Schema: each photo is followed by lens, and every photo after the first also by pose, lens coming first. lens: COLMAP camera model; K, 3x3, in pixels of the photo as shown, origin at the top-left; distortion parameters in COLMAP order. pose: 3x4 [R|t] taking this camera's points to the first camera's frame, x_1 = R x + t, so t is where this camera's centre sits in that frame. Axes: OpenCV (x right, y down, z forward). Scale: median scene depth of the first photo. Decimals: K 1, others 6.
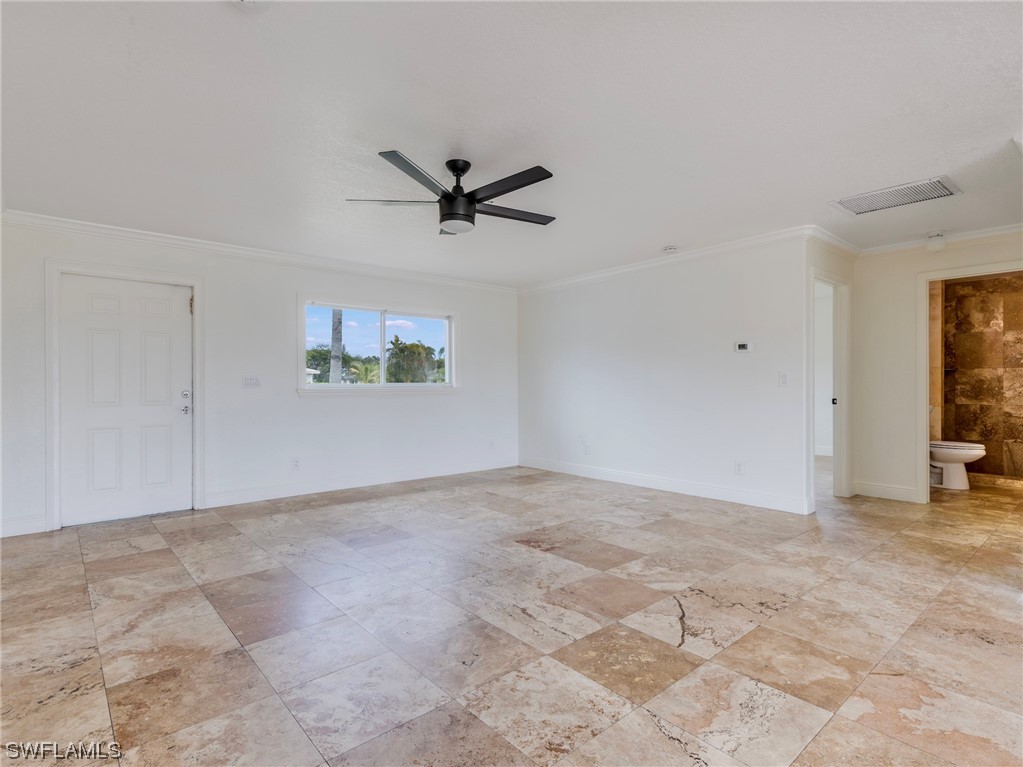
lens RADIAL K [[530.7, 0, 516.8], [0, 530.7, 381.7], [0, 0, 1]] dist [0.012163, -0.002031]
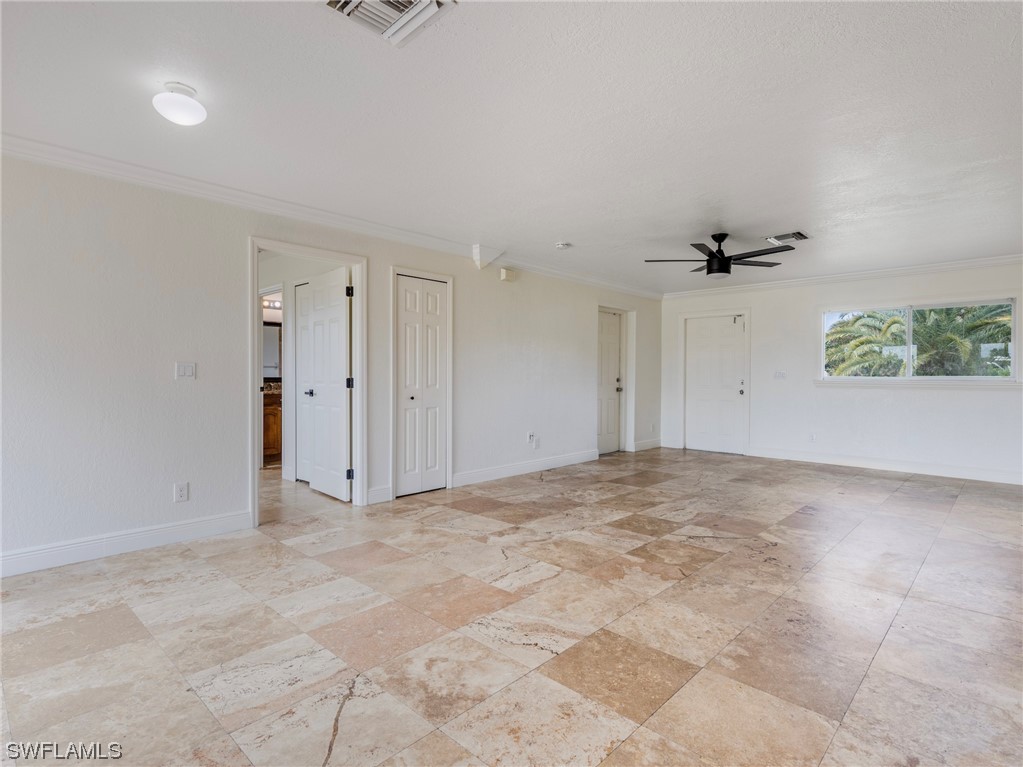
lens RADIAL K [[530.7, 0, 516.8], [0, 530.7, 381.7], [0, 0, 1]] dist [0.012163, -0.002031]
pose [[0.096415, 0.015769, -0.995216, 1.586027], [-0.000344, 0.999875, 0.015810, -0.006565], [0.995341, -0.001181, 0.096408, 0.297628]]
